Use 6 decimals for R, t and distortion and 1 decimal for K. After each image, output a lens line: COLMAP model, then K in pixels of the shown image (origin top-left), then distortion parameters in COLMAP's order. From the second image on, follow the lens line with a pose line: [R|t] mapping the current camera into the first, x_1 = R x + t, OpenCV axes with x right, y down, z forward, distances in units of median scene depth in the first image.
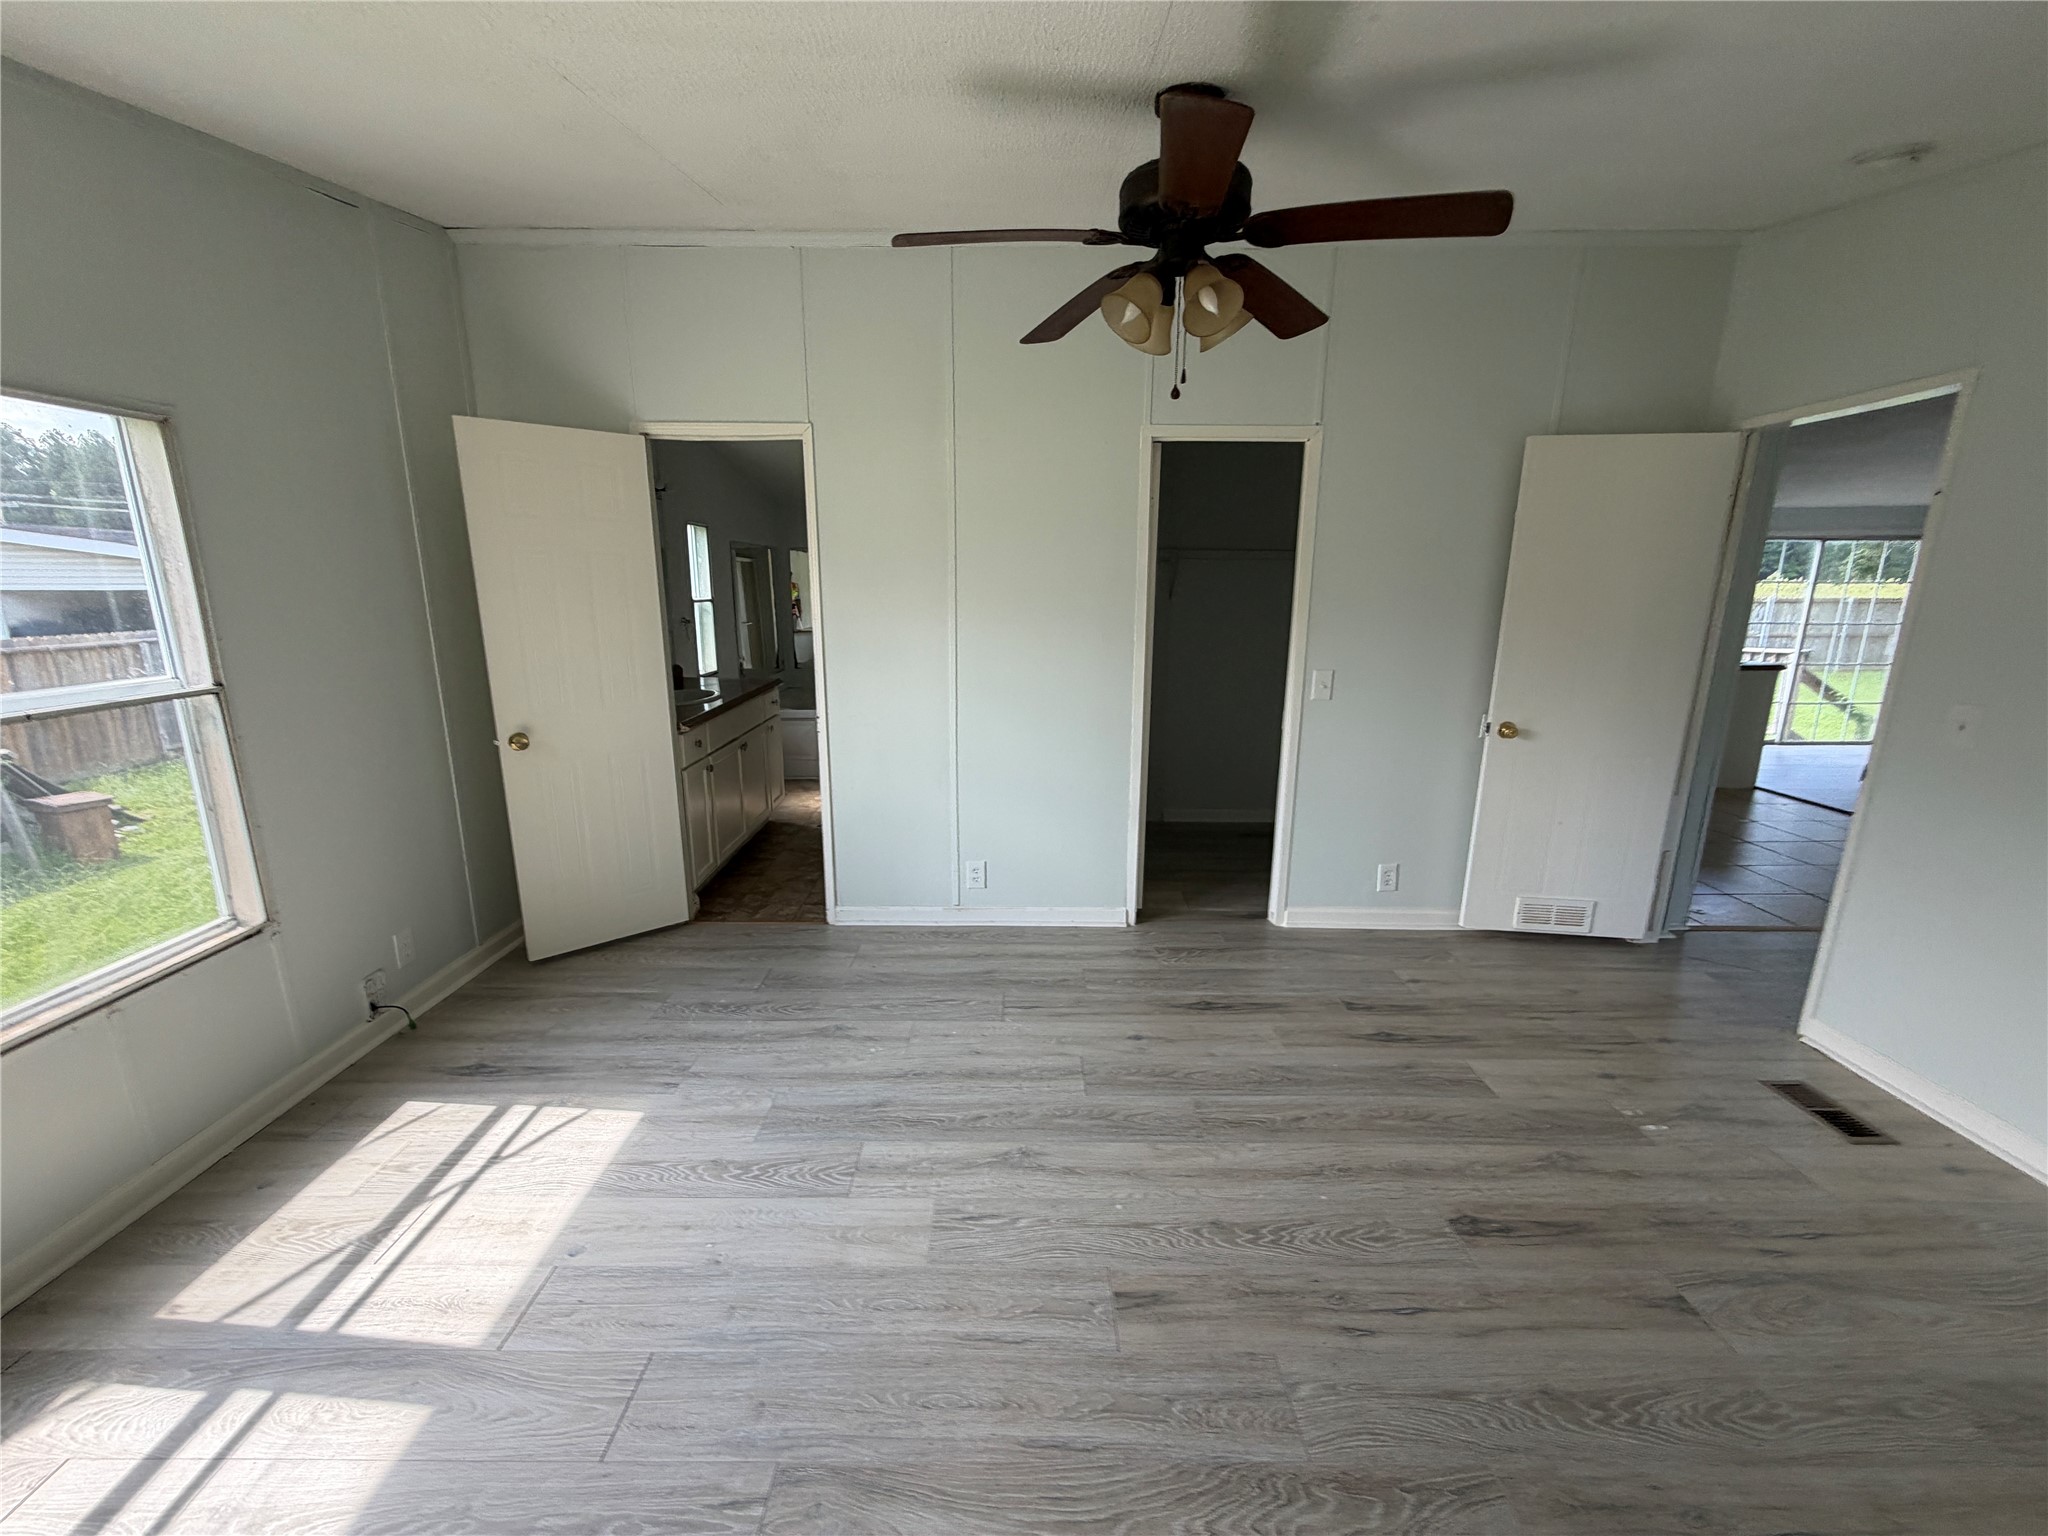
lens RADIAL K [[817.0, 0, 1017.3], [0, 817.0, 766.5], [0, 0, 1]] dist [0.001028, -0.000088]
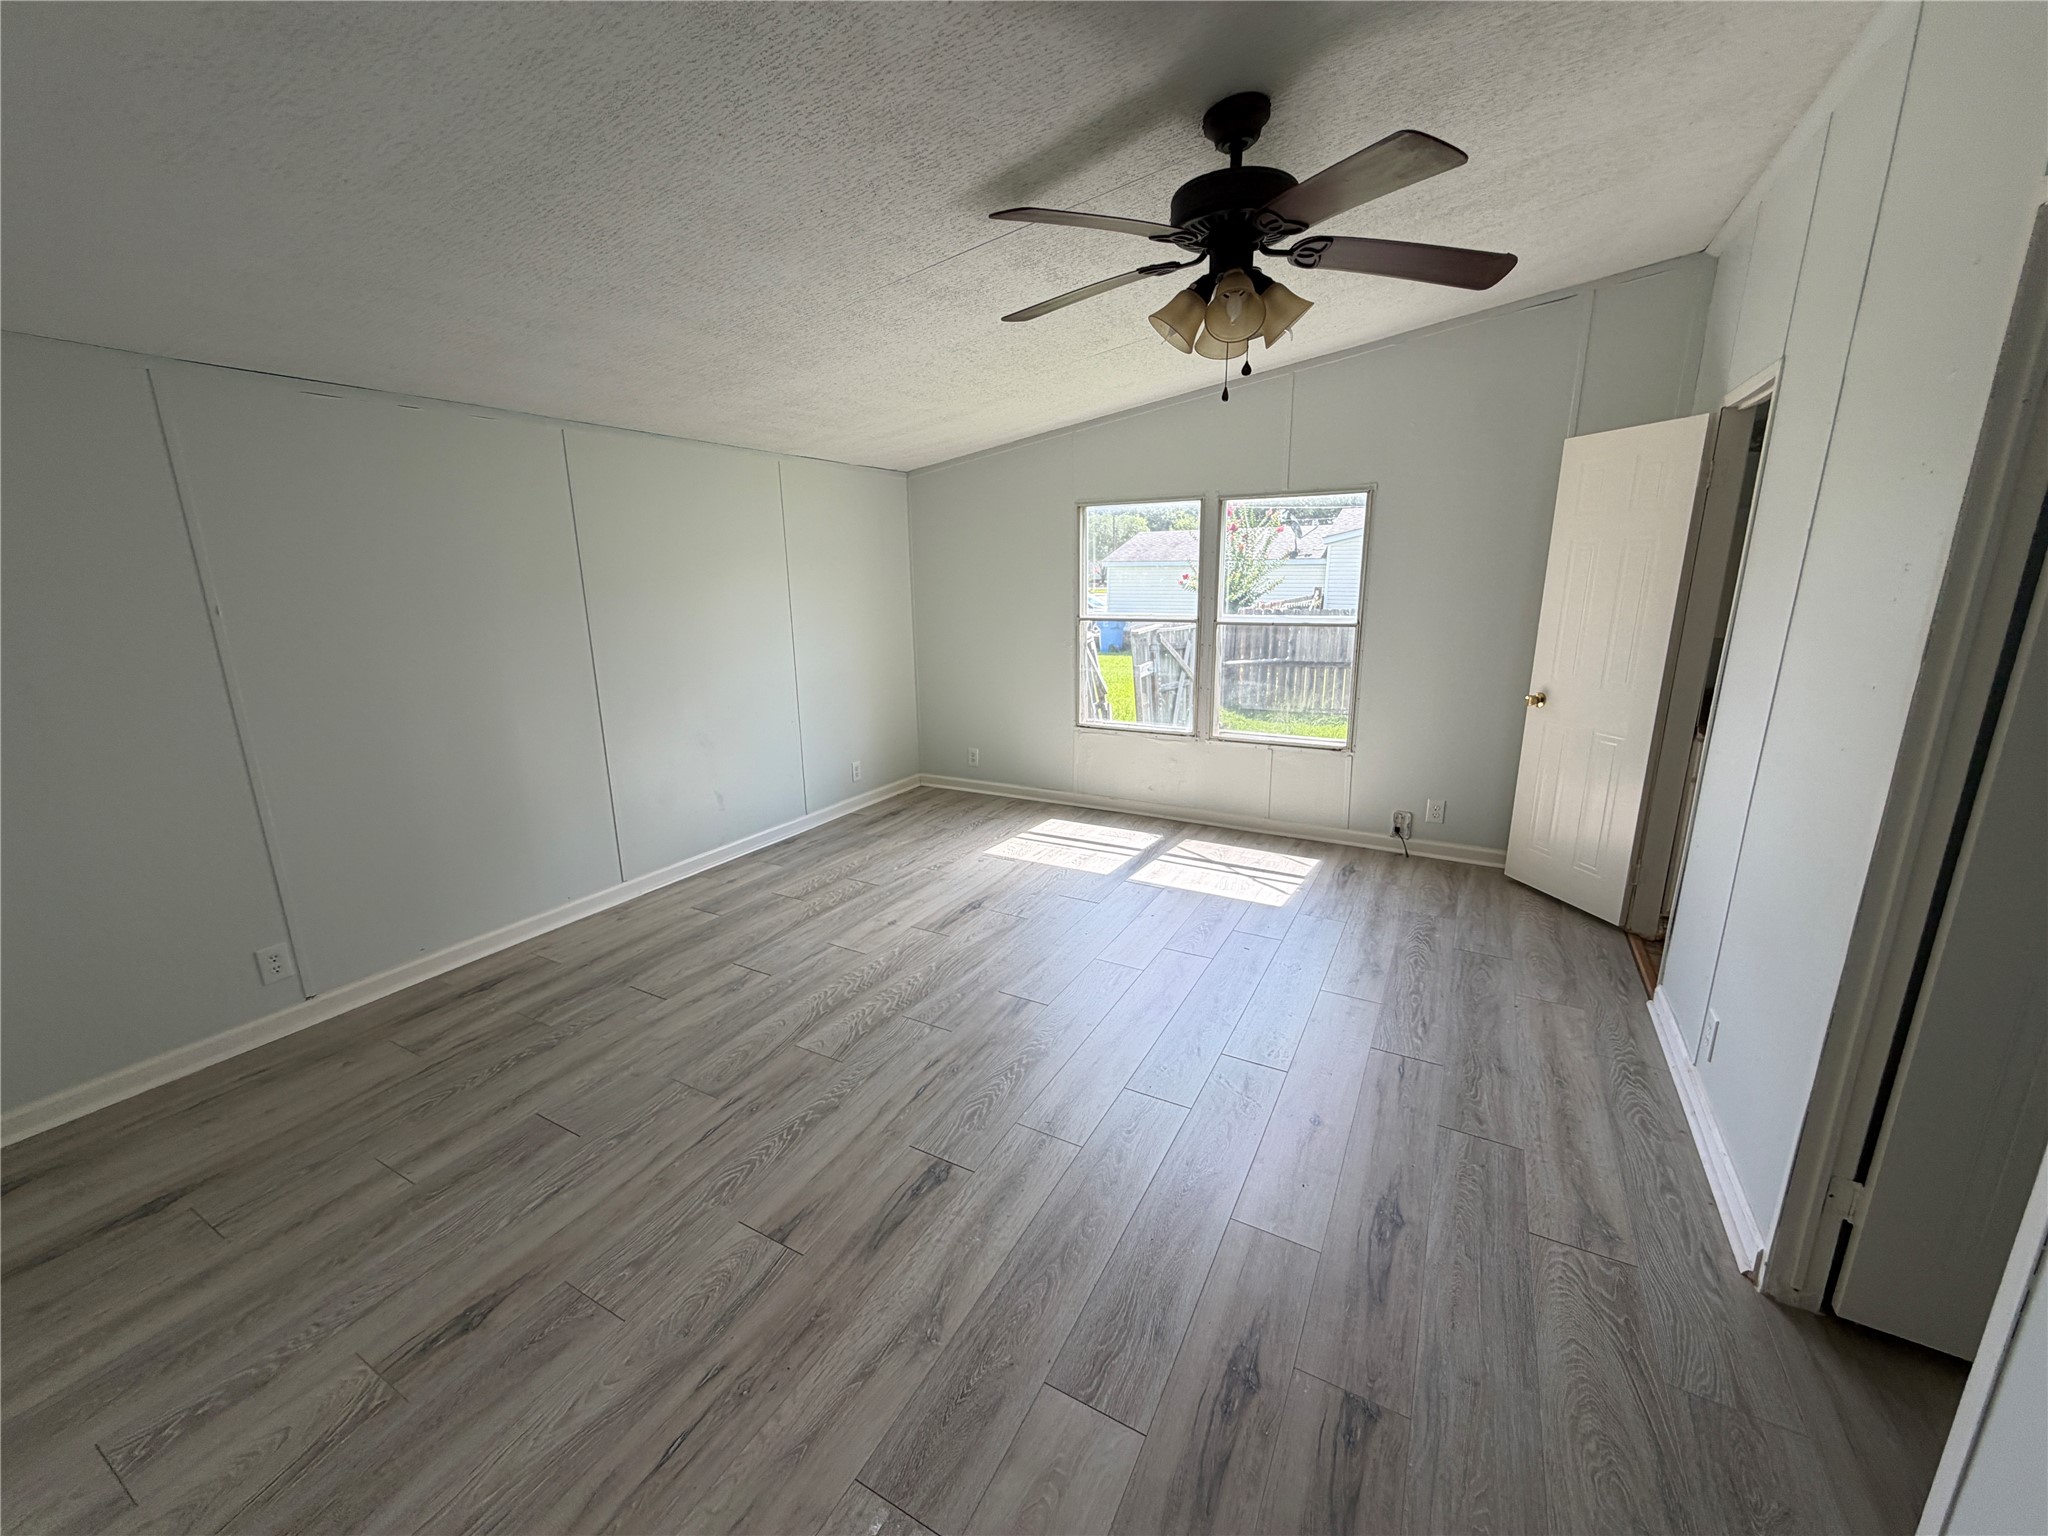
lens RADIAL K [[817.0, 0, 1031.4], [0, 817.0, 763.3], [0, 0, 1]] dist [0.001028, -0.000088]
pose [[-0.471695, 0.208003, -0.856877, 1.260014], [-0.188349, 0.925582, 0.328363, -0.310605], [0.861411, 0.316279, -0.397415, 1.312351]]
